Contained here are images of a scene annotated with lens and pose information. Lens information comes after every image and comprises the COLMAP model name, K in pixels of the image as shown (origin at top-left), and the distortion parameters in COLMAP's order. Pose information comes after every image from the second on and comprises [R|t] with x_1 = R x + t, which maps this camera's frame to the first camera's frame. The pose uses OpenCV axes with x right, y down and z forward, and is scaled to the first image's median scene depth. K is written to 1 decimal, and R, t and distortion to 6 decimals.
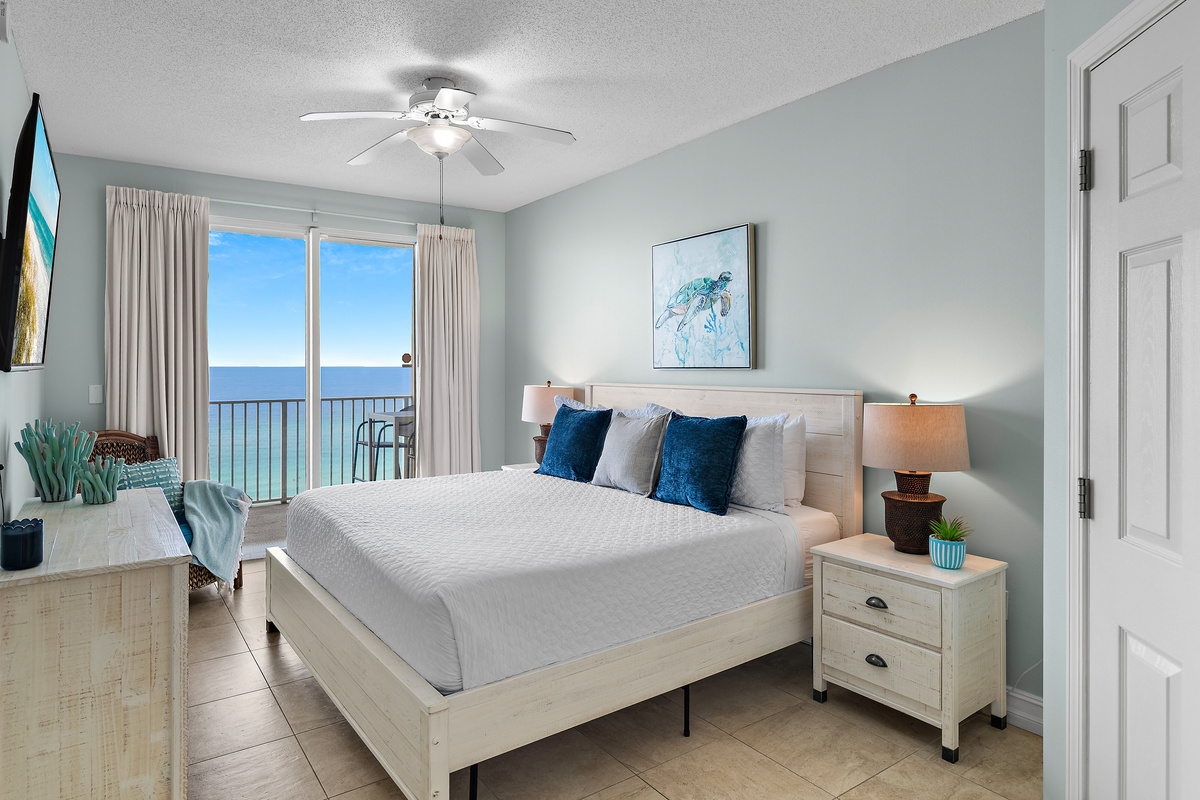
lens RADIAL K [[705.6, 0, 553.8], [0, 705.6, 372.6], [0, 0, 1]] dist [-0.003890, 0.000275]
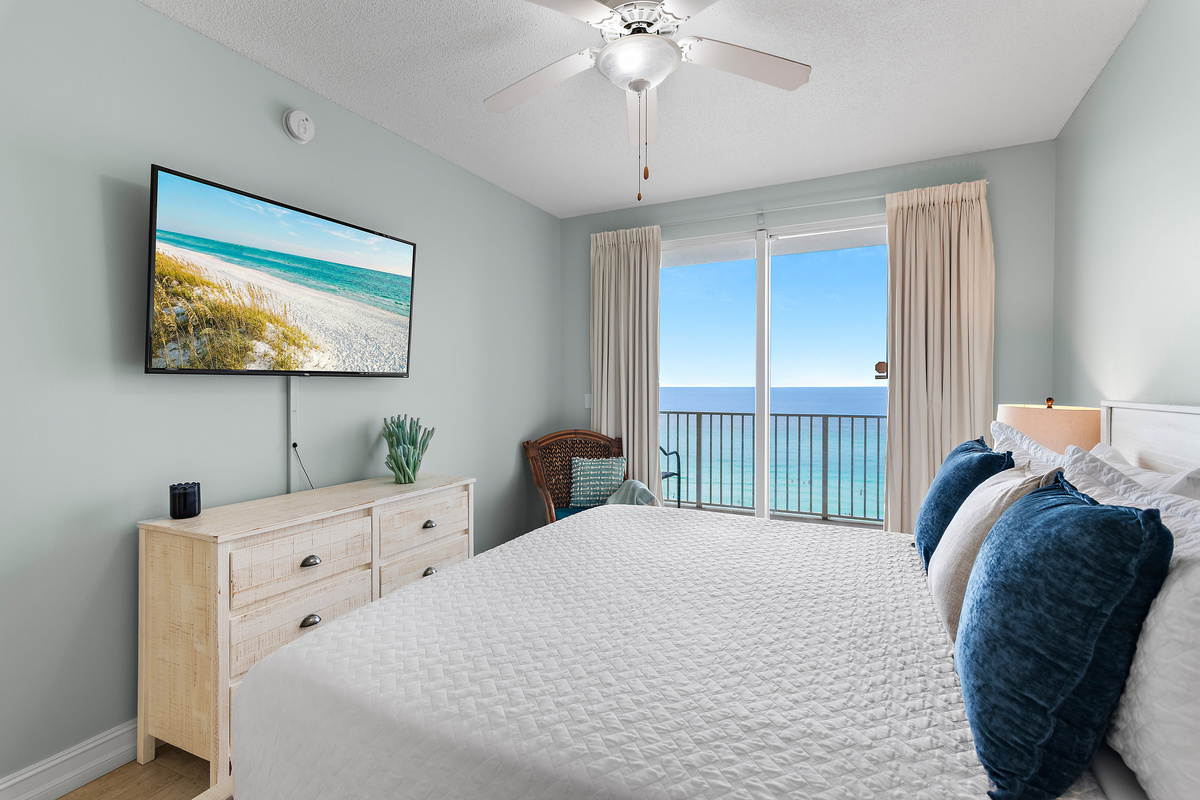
lens RADIAL K [[581.0, 0, 595.7], [0, 581.0, 393.2], [0, 0, 1]] dist [0.018021, 0.000025]
pose [[0.482035, 0.008568, -0.876110, 0.237990], [-0.007778, 0.999955, 0.005499, 0.008658], [0.876117, 0.004164, 0.482080, 0.434728]]
